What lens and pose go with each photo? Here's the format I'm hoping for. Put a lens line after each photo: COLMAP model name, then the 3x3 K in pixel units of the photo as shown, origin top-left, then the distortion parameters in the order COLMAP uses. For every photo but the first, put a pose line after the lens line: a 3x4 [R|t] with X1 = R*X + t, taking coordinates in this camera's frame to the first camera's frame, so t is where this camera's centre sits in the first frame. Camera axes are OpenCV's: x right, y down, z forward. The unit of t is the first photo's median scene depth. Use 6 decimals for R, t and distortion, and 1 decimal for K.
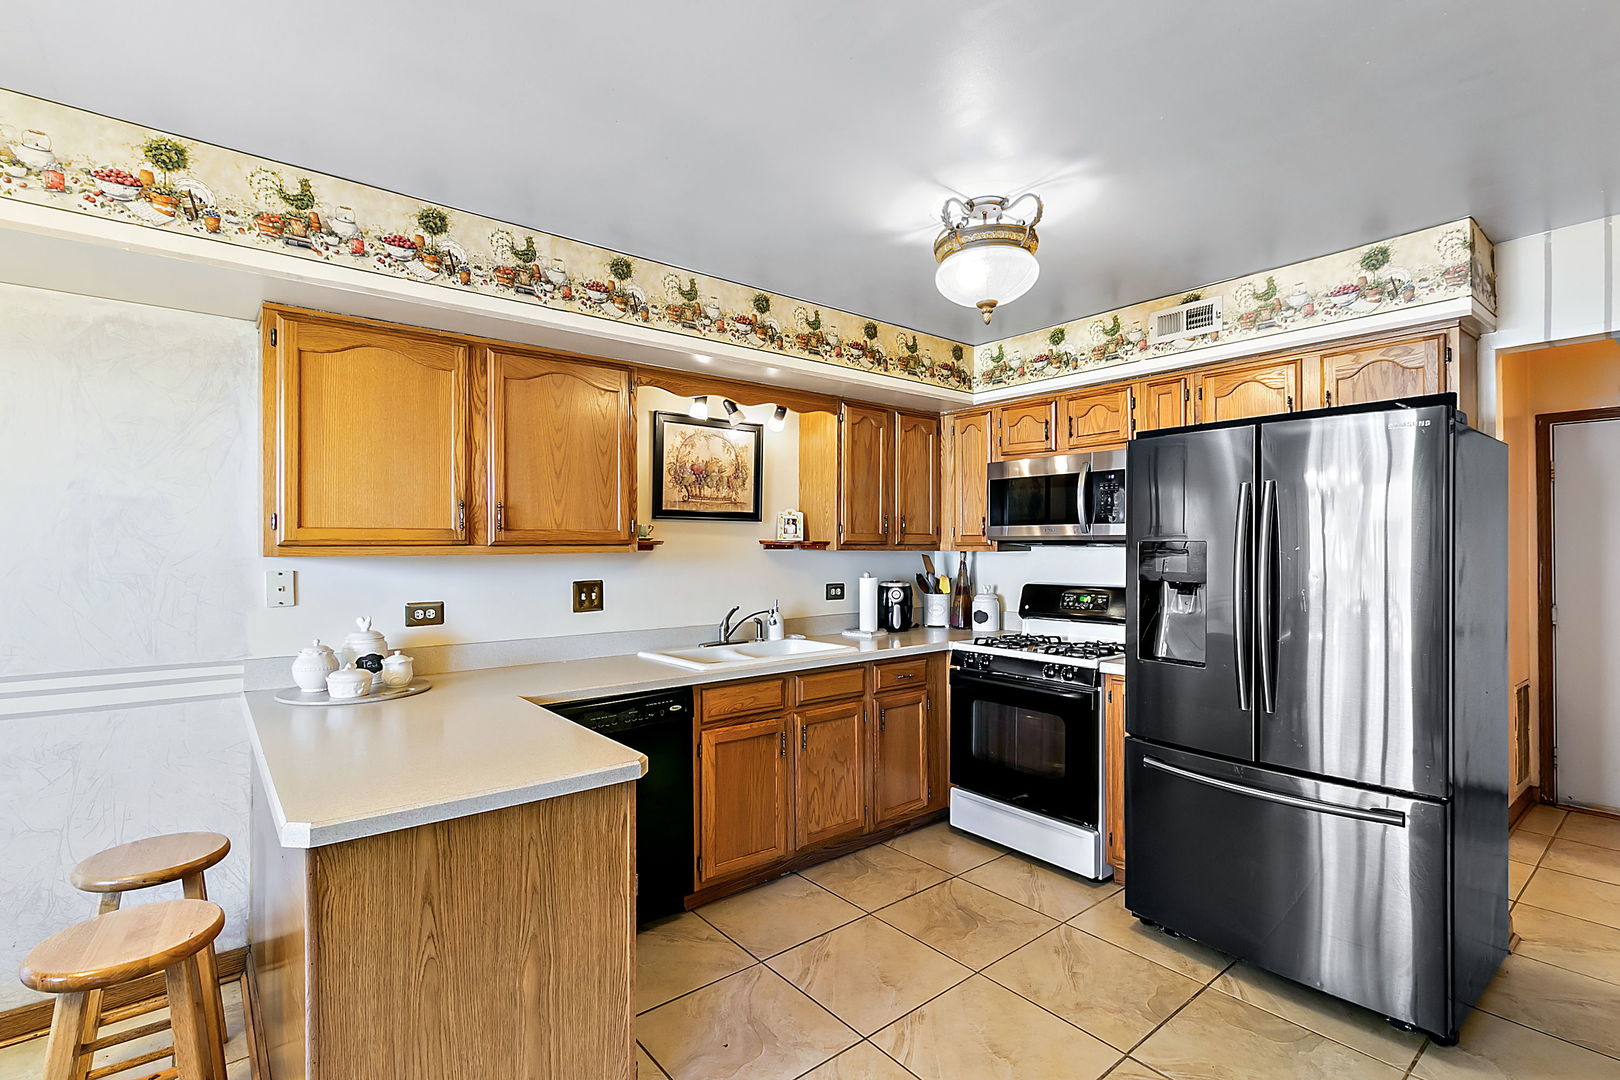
lens RADIAL K [[749.5, 0, 808.1], [0, 749.5, 541.4], [0, 0, 1]] dist [-0.000768, 0.000910]
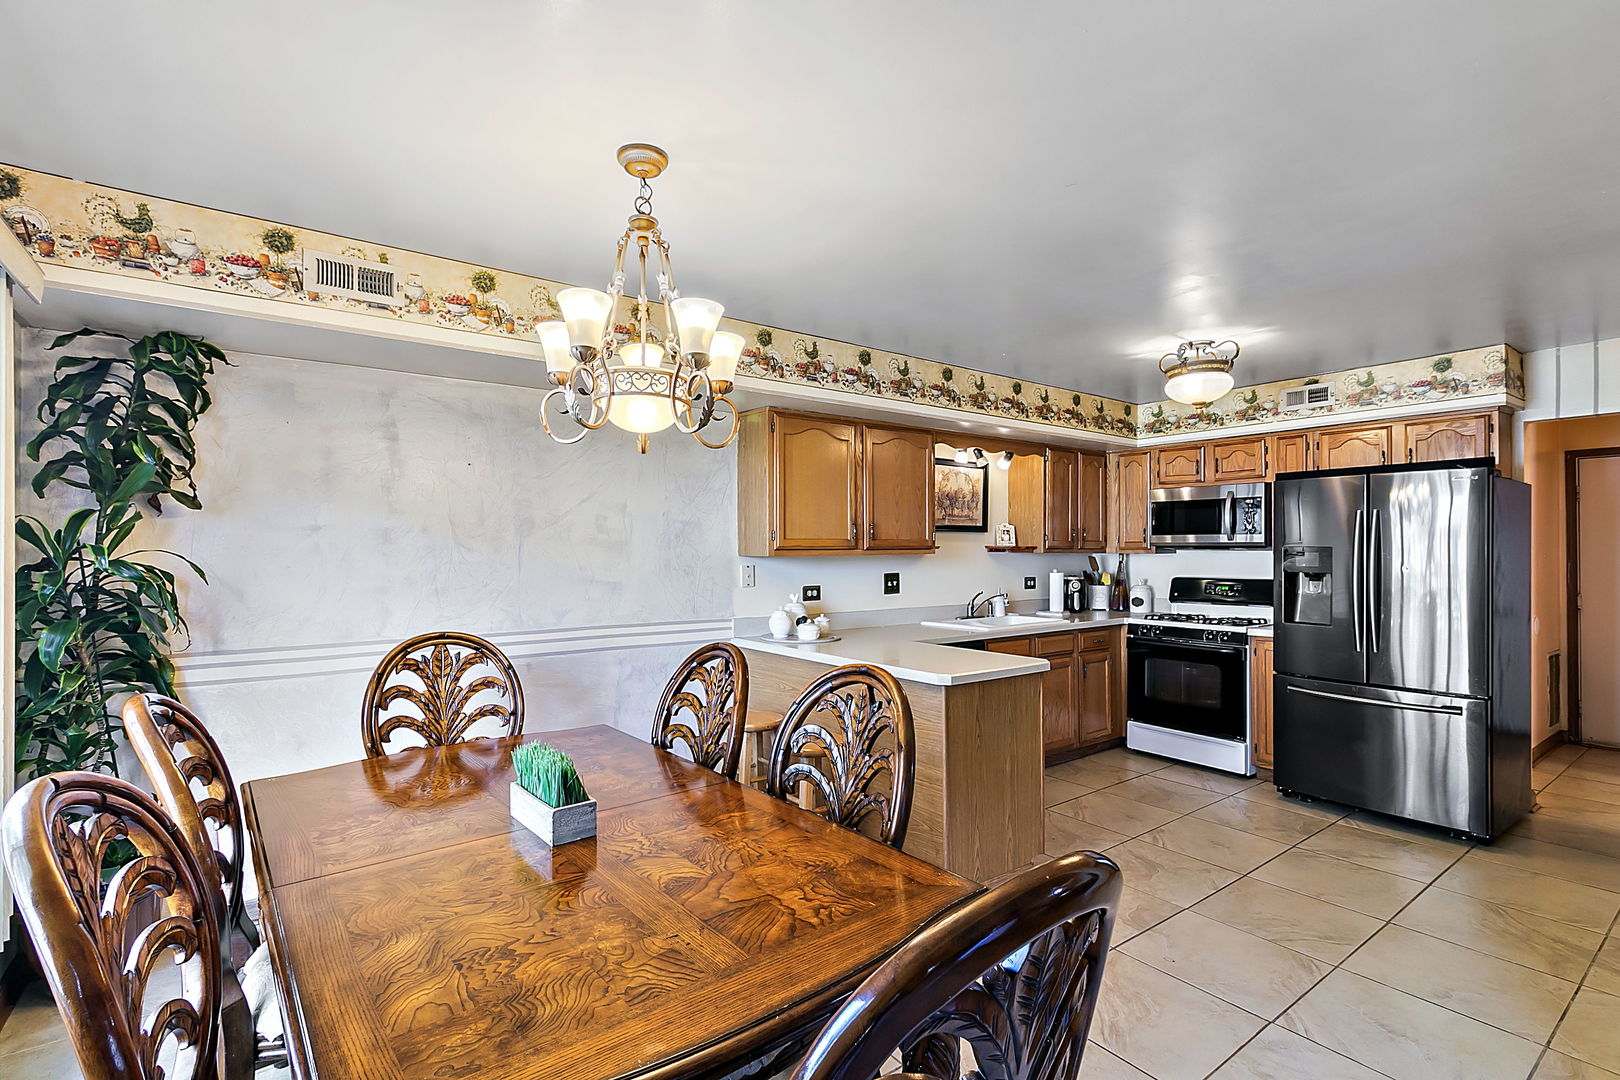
lens RADIAL K [[749.5, 0, 806.9], [0, 749.5, 545.7], [0, 0, 1]] dist [-0.000768, 0.000910]
pose [[0.998905, -0.000316, -0.046775, -0.430675], [0.000332, 1.000000, 0.000349, -0.002786], [0.046775, -0.000364, 0.998905, -0.542417]]
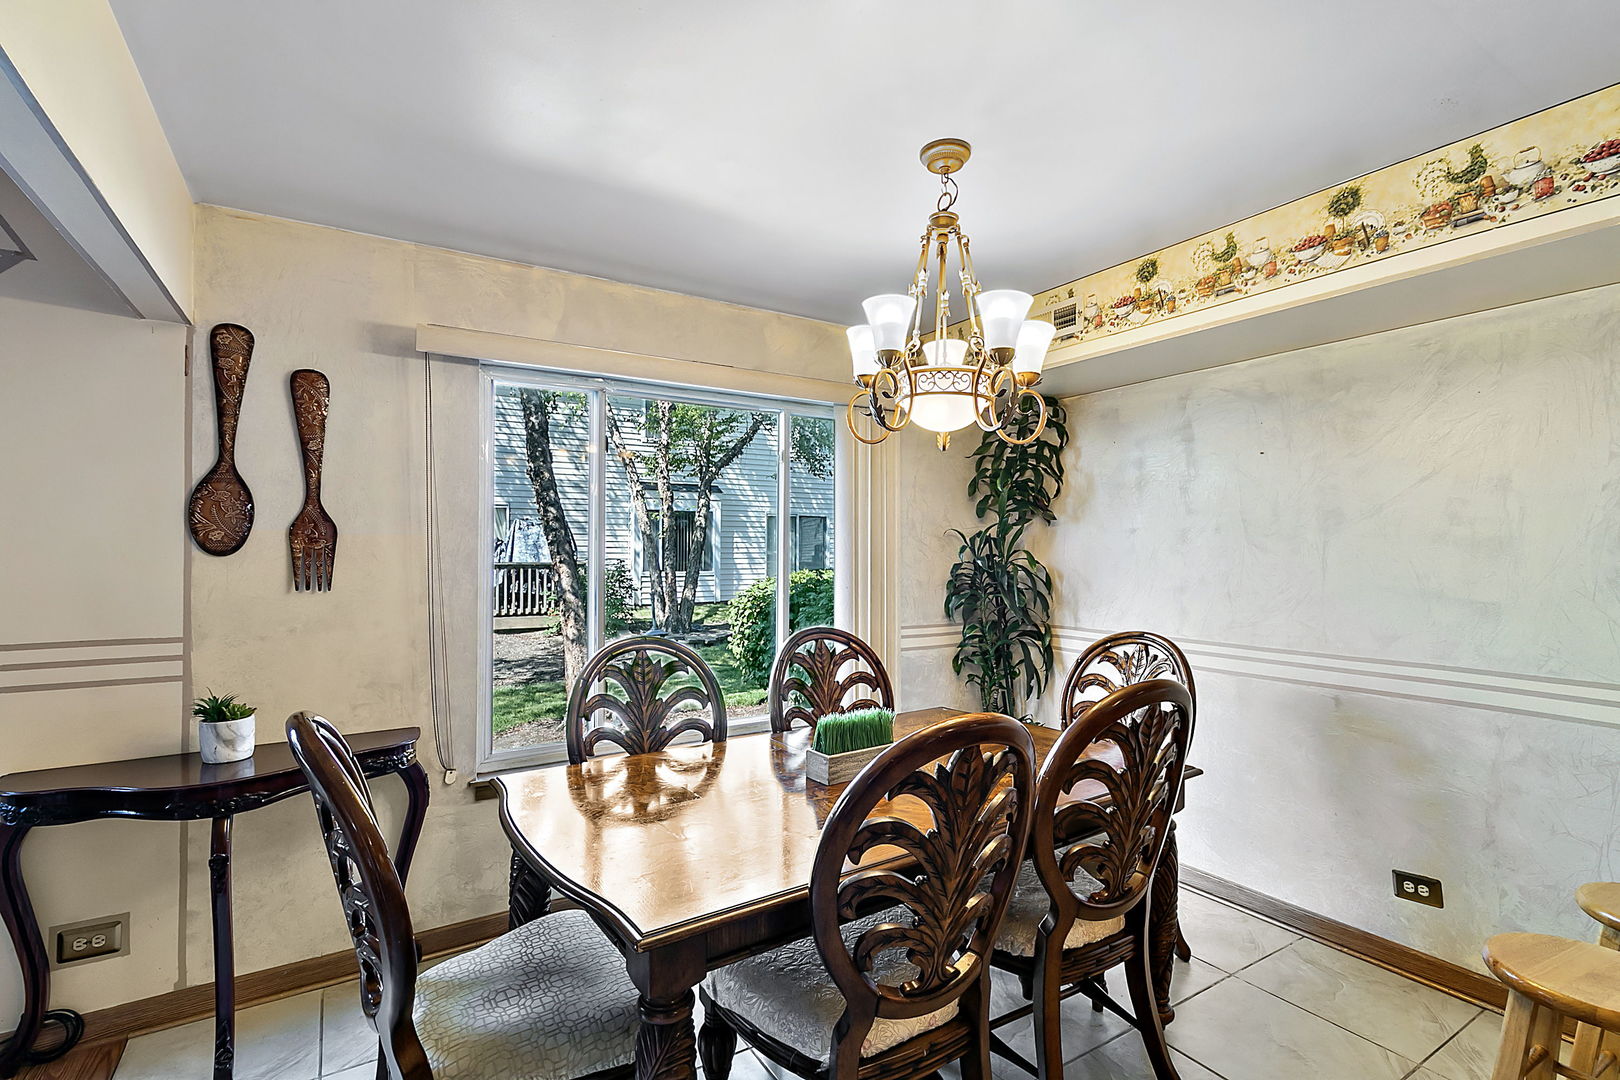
lens RADIAL K [[751.3, 0, 805.9], [0, 751.3, 545.6], [0, 0, 1]] dist [0.000279, 0.001725]
pose [[-0.124587, -0.004128, -0.992200, 0.068771], [0.003707, 0.999982, -0.004626, -0.000121], [0.992202, -0.004255, -0.124570, 0.083216]]
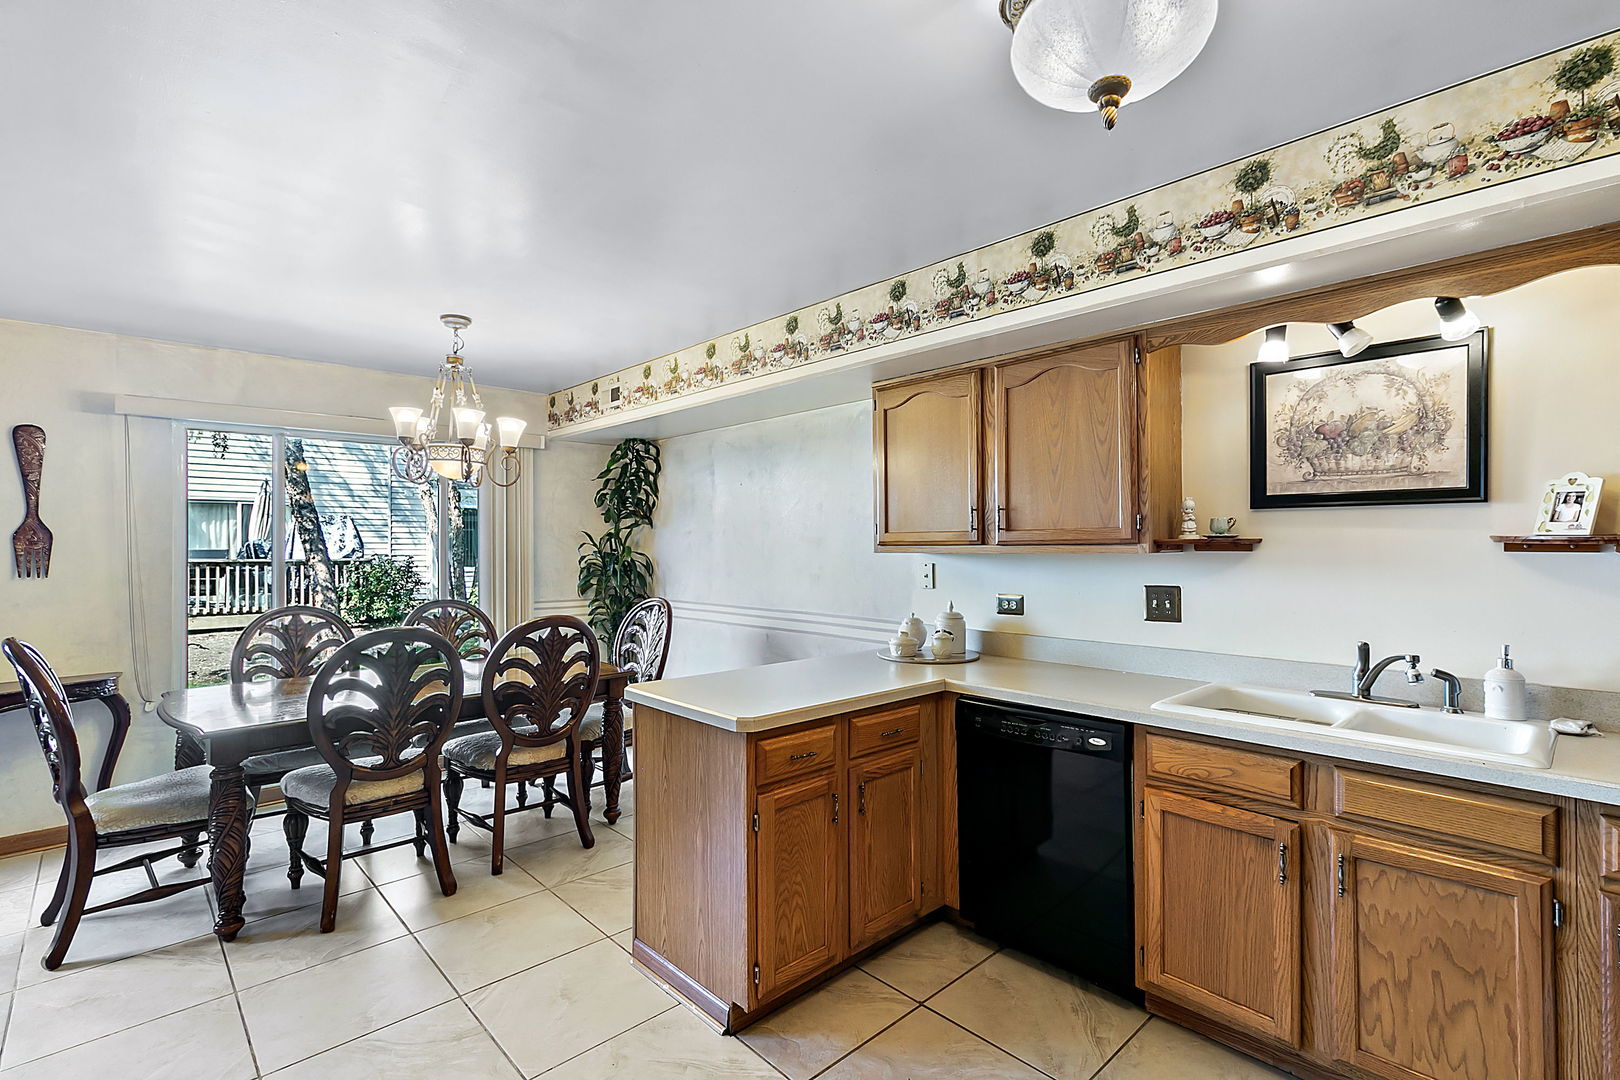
lens RADIAL K [[751.3, 0, 806.8], [0, 751.3, 541.8], [0, 0, 1]] dist [0.000279, 0.001725]
pose [[0.067378, -0.001600, -0.997726, 0.592856], [0.009098, 0.999958, -0.000989, -0.000939], [0.997686, -0.009010, 0.067390, 0.589198]]
